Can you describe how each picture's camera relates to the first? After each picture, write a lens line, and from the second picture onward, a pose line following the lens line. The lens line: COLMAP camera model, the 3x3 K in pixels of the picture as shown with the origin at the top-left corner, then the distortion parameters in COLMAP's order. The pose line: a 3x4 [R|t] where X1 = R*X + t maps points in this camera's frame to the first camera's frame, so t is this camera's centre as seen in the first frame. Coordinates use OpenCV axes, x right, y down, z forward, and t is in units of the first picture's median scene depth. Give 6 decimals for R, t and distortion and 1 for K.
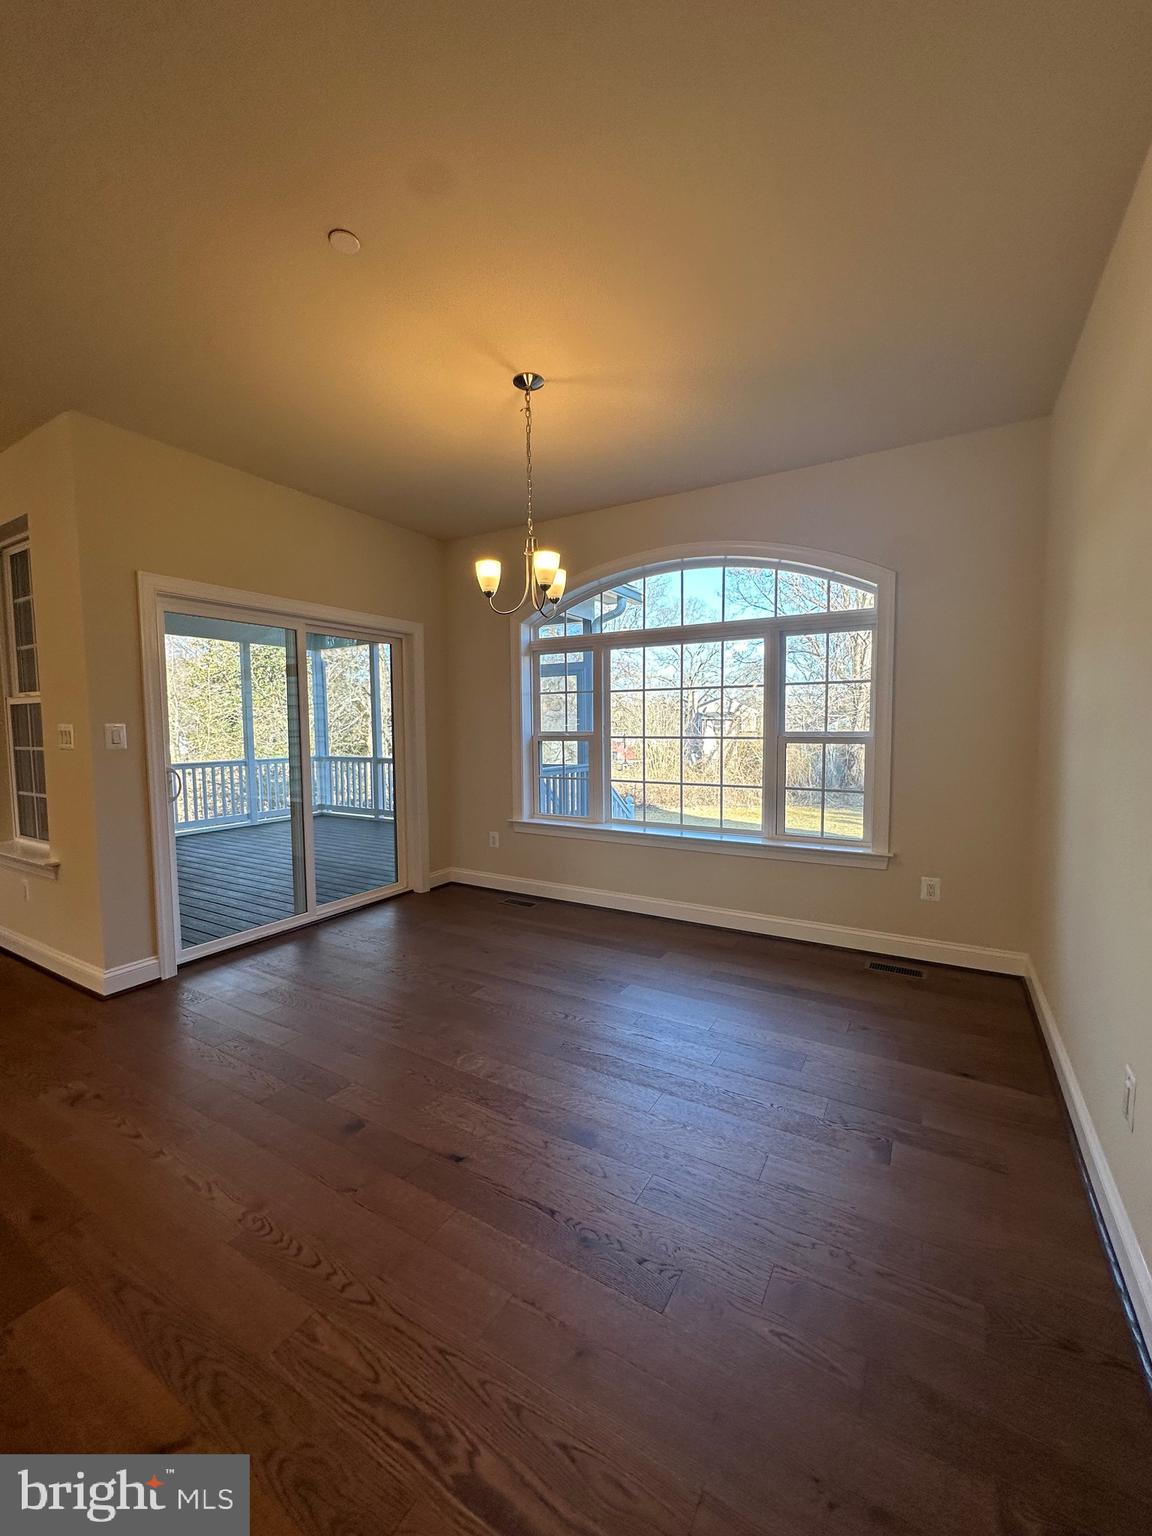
lens RADIAL K [[617.5, 0, 570.6], [0, 617.5, 767.6], [0, 0, 1]] dist [-0.002073, -0.000217]
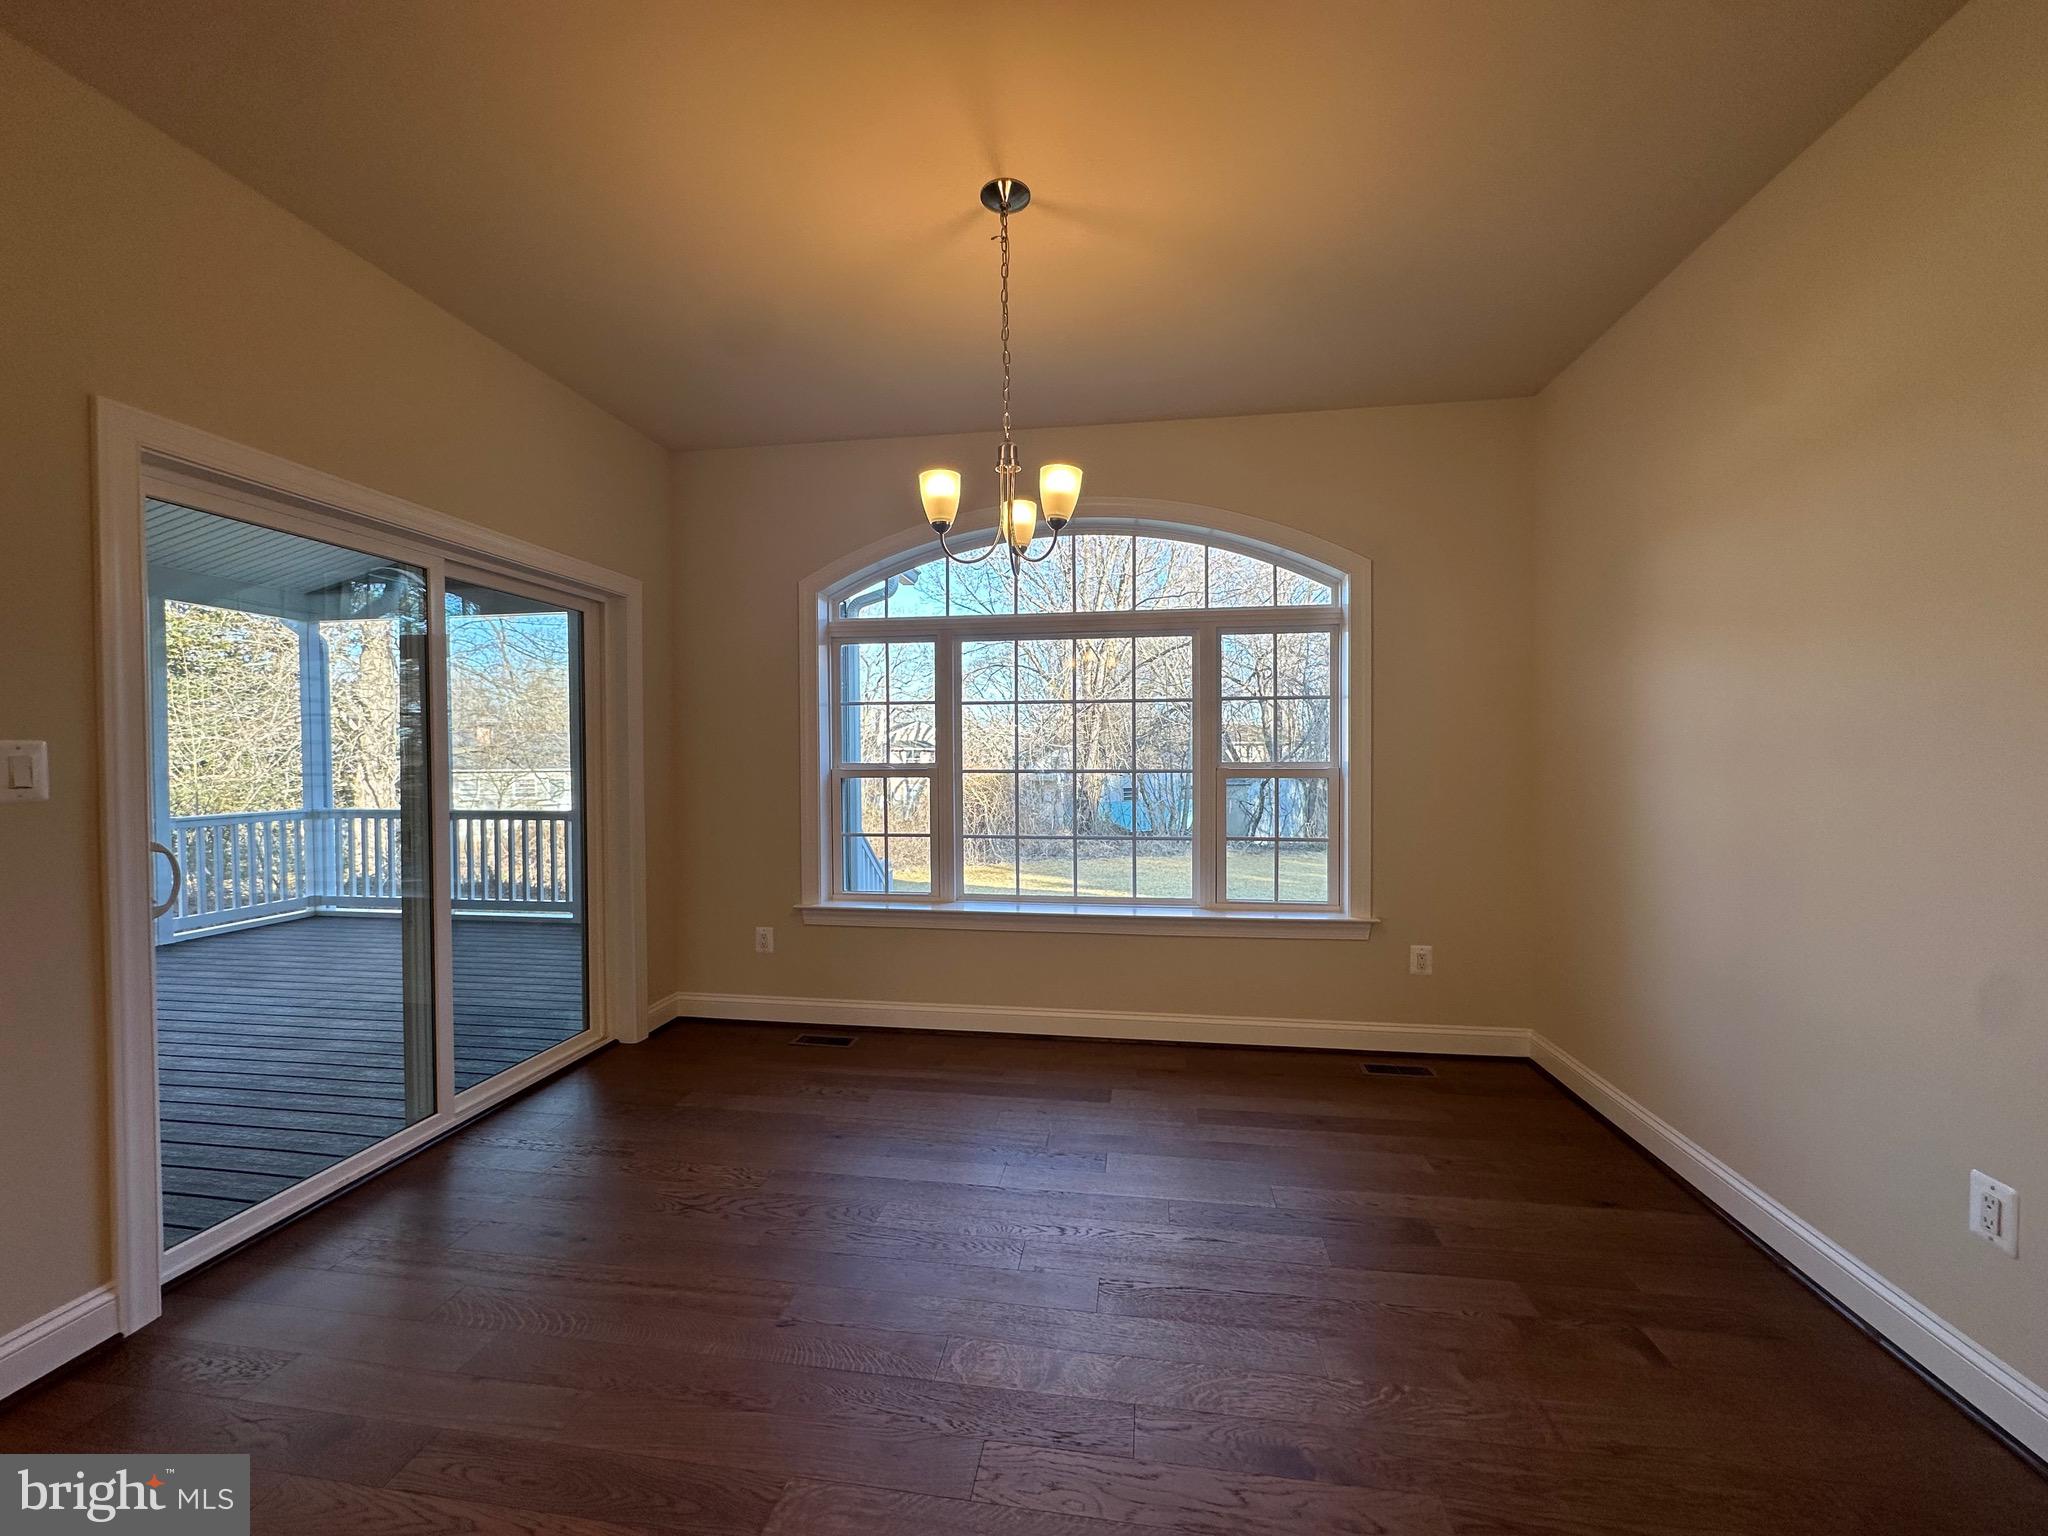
lens RADIAL K [[823.3, 0, 1013.8], [0, 823.3, 771.1], [0, 0, 1]] dist [-0.002073, -0.000217]
pose [[0.925015, -0.004192, 0.379908, -0.259311], [0.024388, 0.998532, -0.048360, -0.005920], [-0.379148, 0.053999, 0.923759, 0.182923]]
